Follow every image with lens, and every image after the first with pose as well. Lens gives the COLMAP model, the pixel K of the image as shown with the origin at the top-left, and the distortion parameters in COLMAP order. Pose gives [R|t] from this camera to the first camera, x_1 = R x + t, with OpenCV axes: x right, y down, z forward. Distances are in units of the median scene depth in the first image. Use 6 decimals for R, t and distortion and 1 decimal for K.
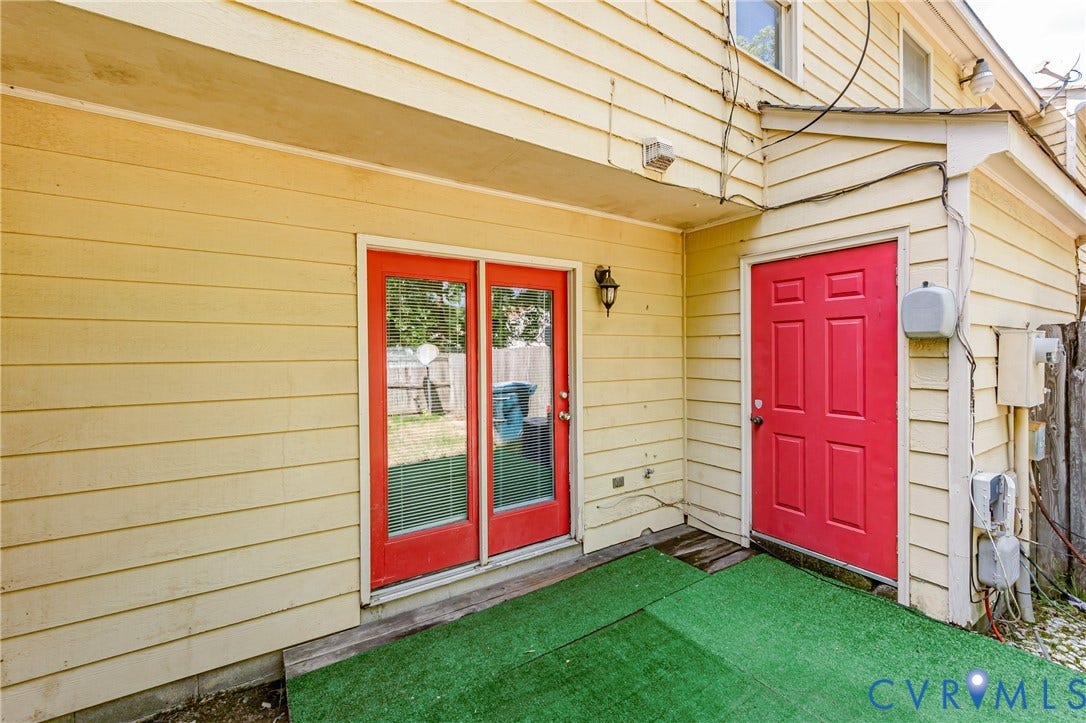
lens RADIAL K [[434.0, 0, 544.2], [0, 434.0, 356.0], [0, 0, 1]] dist [0.000564, 0.000065]
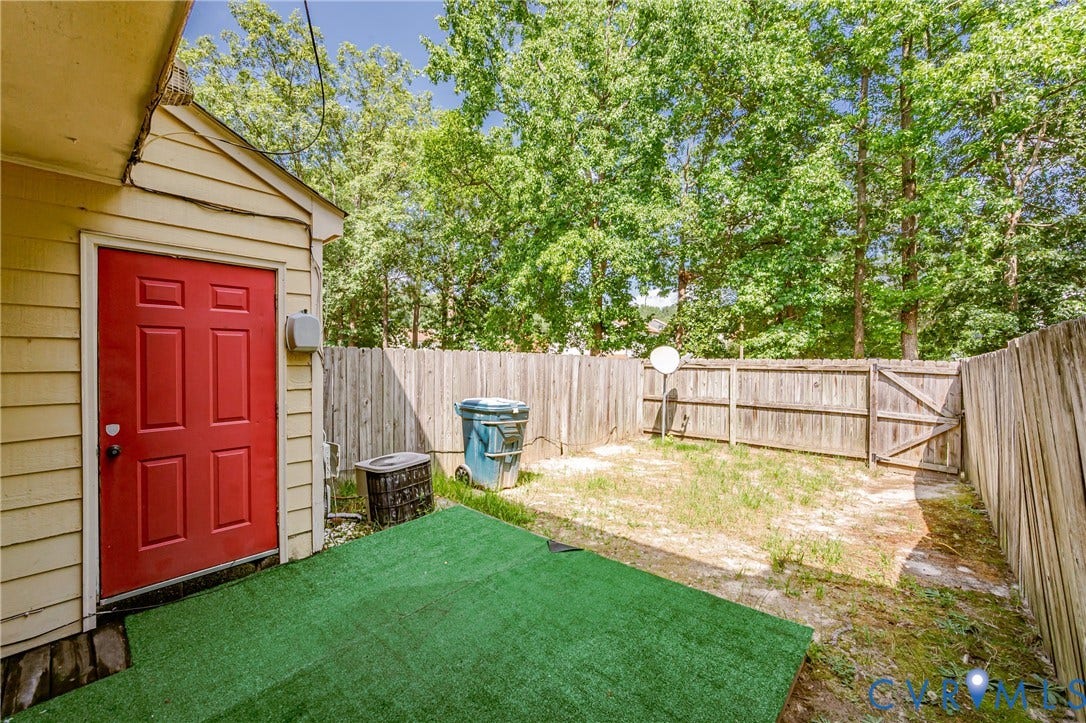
lens RADIAL K [[434.0, 0, 544.0], [0, 434.0, 360.5], [0, 0, 1]] dist [0.000564, 0.000065]
pose [[-0.248823, -0.002978, 0.968544, -0.507431], [0.011660, 0.999914, 0.006070, -0.009972], [-0.968479, 0.012804, -0.248767, 0.510519]]
